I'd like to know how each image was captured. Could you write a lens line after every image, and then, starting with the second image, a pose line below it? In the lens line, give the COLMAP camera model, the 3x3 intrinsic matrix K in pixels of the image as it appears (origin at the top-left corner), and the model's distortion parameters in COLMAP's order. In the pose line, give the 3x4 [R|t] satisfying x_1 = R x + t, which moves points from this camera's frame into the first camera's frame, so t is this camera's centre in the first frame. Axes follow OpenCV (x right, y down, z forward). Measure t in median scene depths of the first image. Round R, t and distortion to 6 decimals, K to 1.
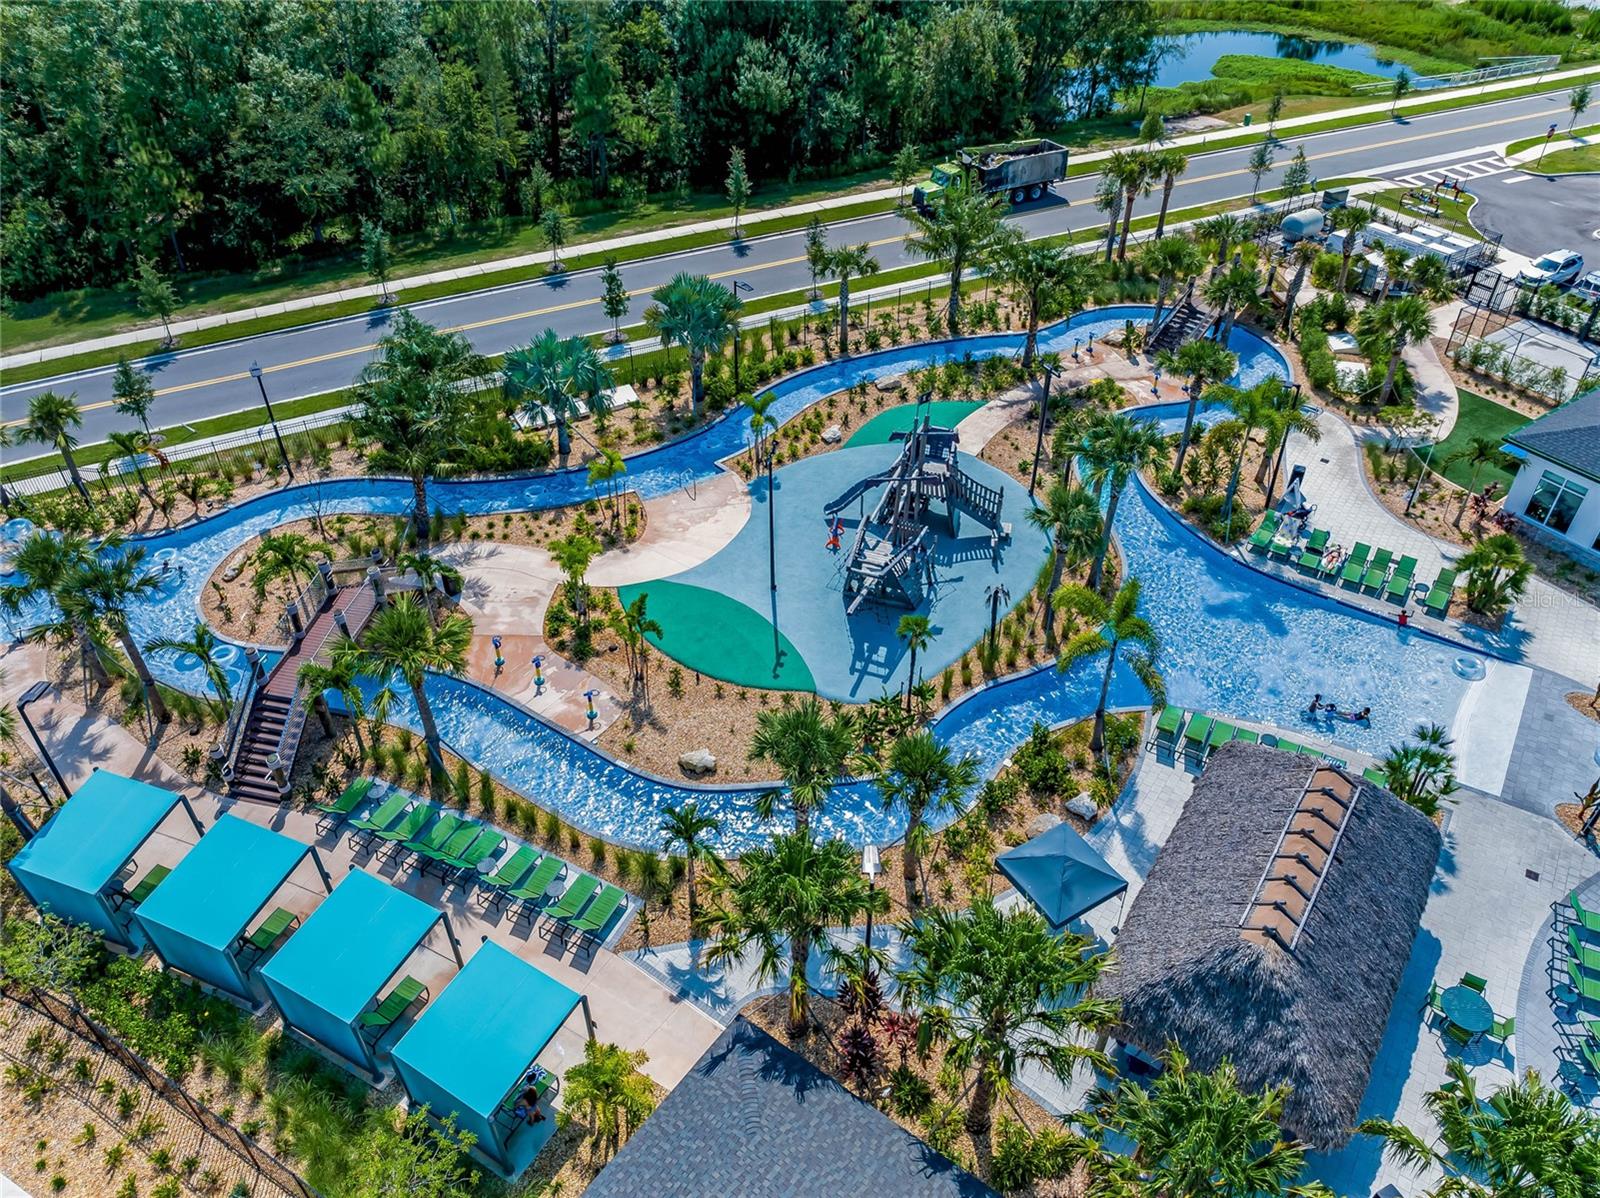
lens RADIAL K [[1127.5, 0, 805.8], [0, 1127.5, 588.4], [0, 0, 1]] dist [-0.043363, 0.006845]
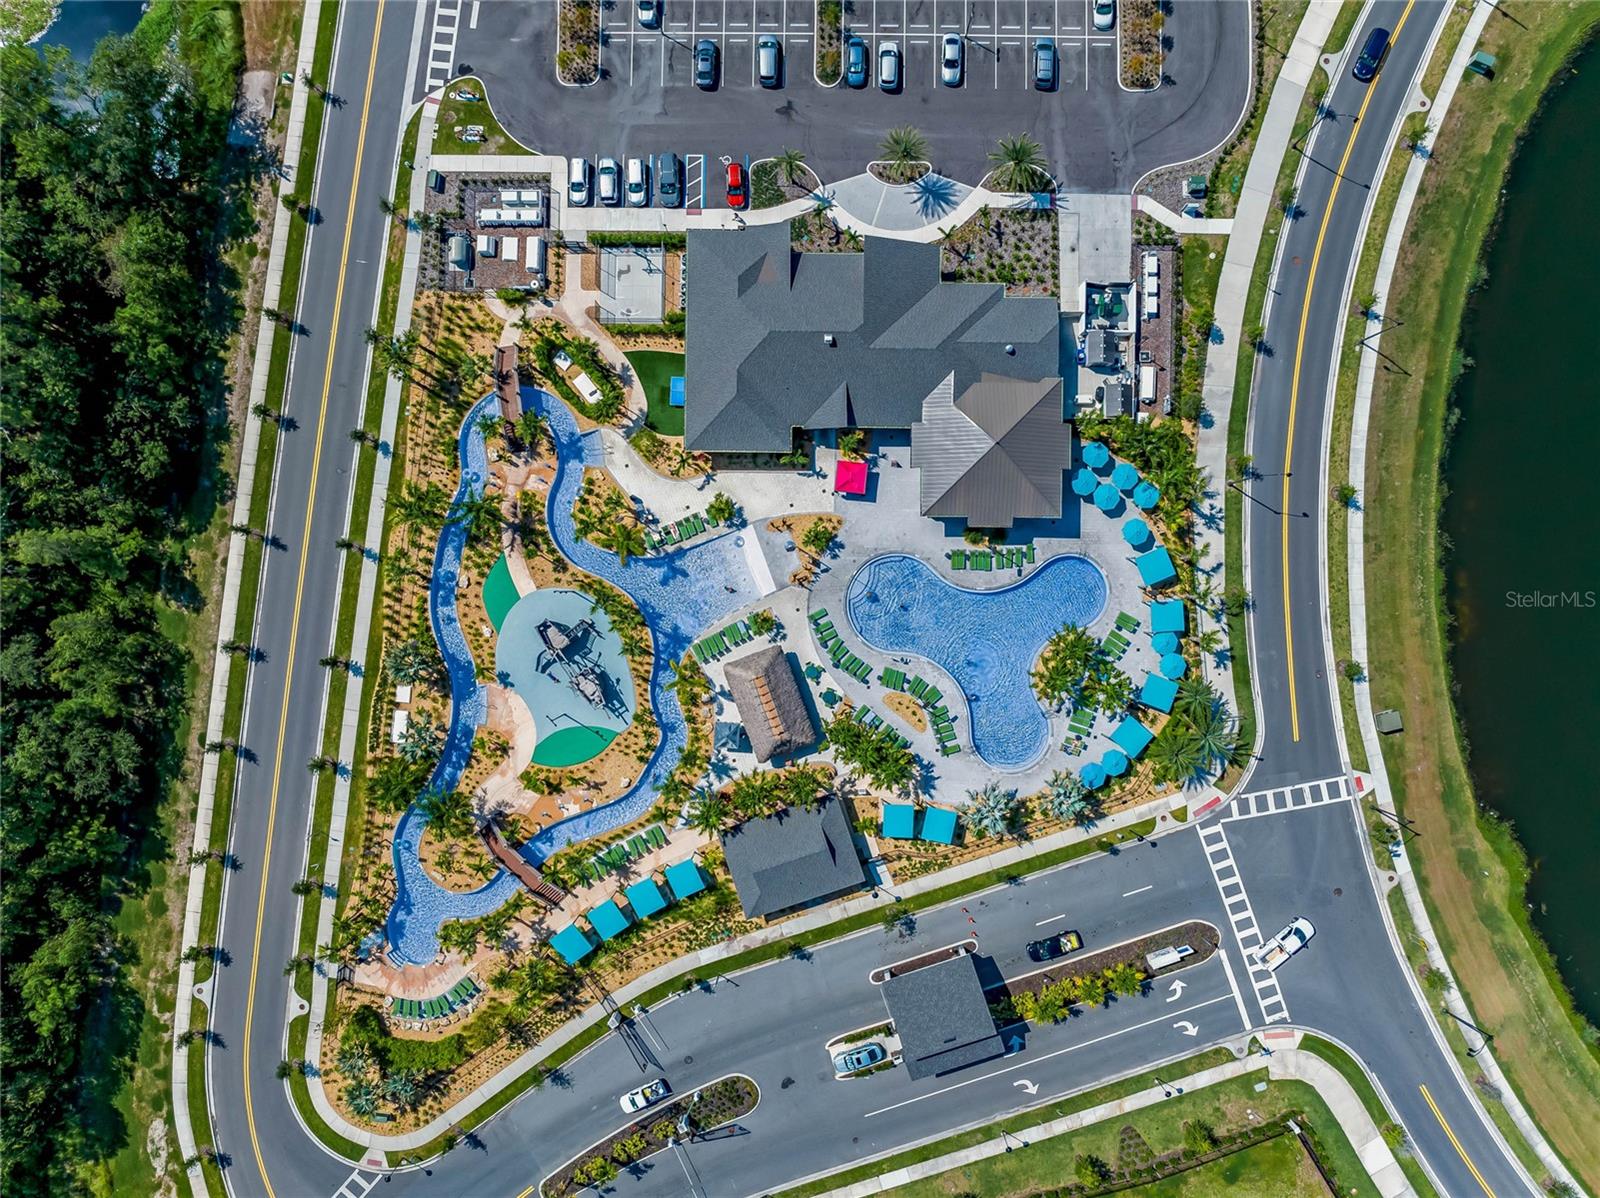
lens RADIAL K [[1127.5, 0, 798.5], [0, 1127.5, 600.6], [0, 0, 1]] dist [-0.043363, 0.006845]
pose [[0.570457, -0.821322, 0.003029, 0.483285], [0.511151, 0.357907, 0.781426, -1.829664], [-0.642886, -0.444222, 0.623991, -0.876633]]
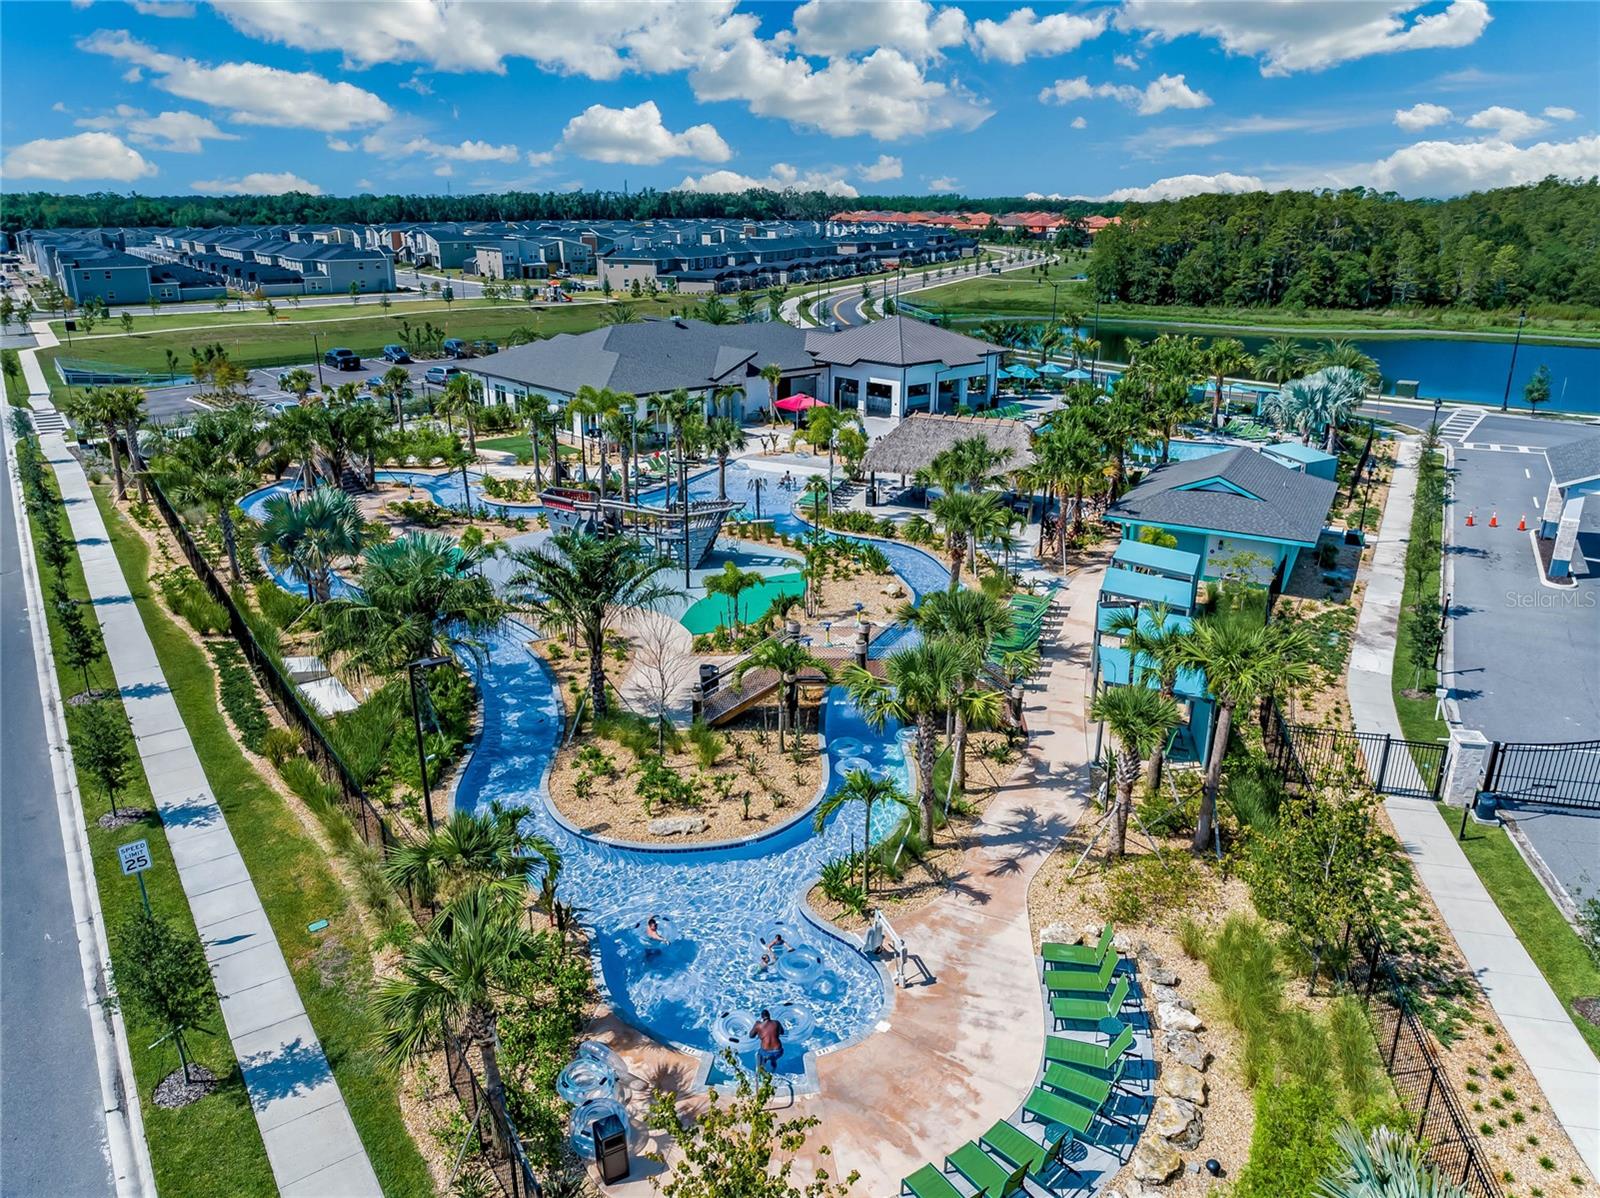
lens RADIAL K [[1127.5, 0, 788.5], [0, 1127.5, 600.4], [0, 0, 1]] dist [-0.043363, 0.006845]
pose [[-0.128835, -0.325994, 0.936552, -1.124008], [0.604711, 0.722686, 0.334737, -0.313656], [-0.785955, 0.609469, 0.104025, 0.763724]]
